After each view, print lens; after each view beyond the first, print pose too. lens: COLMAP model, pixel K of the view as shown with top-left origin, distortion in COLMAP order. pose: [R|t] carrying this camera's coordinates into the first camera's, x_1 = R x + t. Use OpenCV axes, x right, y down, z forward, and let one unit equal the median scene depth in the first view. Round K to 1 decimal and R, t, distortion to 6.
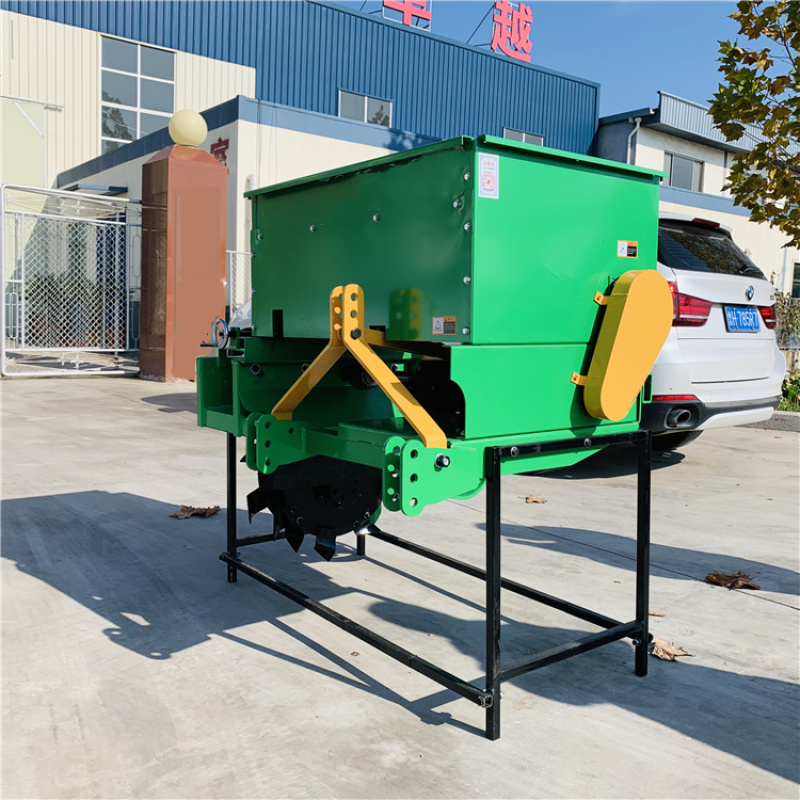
lens RADIAL K [[811.3, 0, 410.2], [0, 811.3, 403.5], [0, 0, 1]] dist [-0.001110, 0.004565]
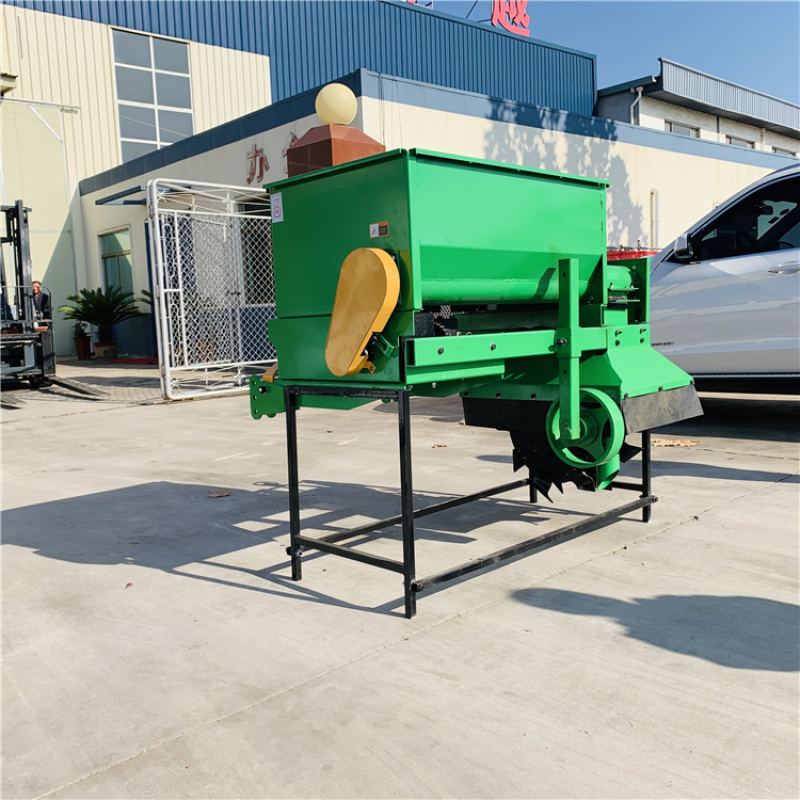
lens RADIAL K [[811.3, 0, 410.2], [0, 811.3, 403.5], [0, 0, 1]] dist [-0.001110, 0.004565]
pose [[0.993730, -0.089636, 0.066828, -0.135738], [0.089131, 0.995965, 0.010505, -0.007499], [-0.067500, -0.004483, 0.997709, 0.051484]]
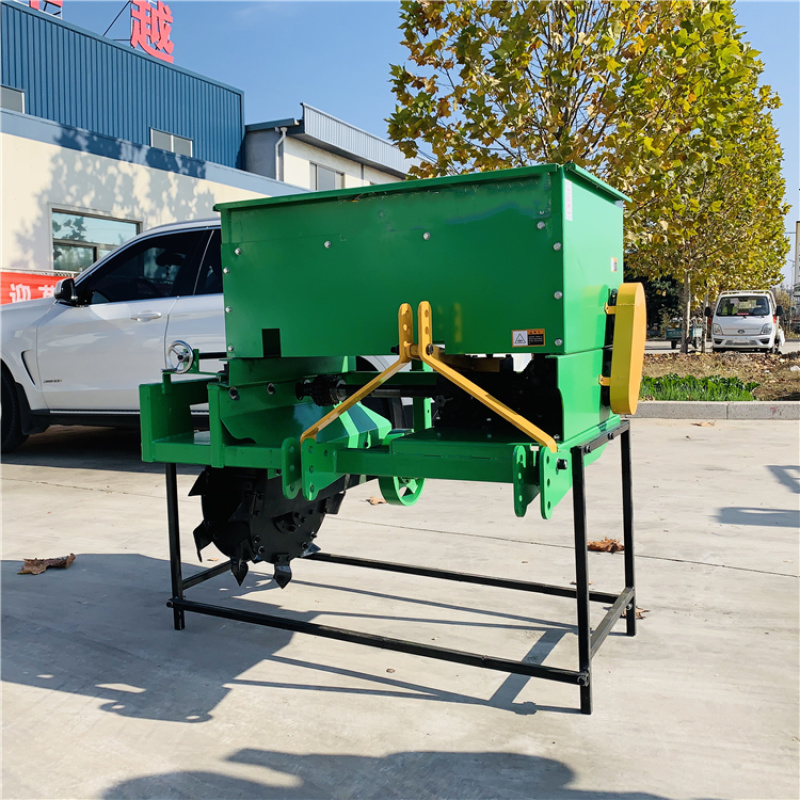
lens RADIAL K [[816.3, 0, 400.0], [0, 816.3, 400.0], [0, 0, 1]] dist [-0.000607, 0.018263]
pose [[0.908036, -0.074124, 0.412282, -0.053282], [0.078691, 0.996881, 0.005914, -0.003280], [-0.411435, 0.027073, 0.911037, 0.008731]]
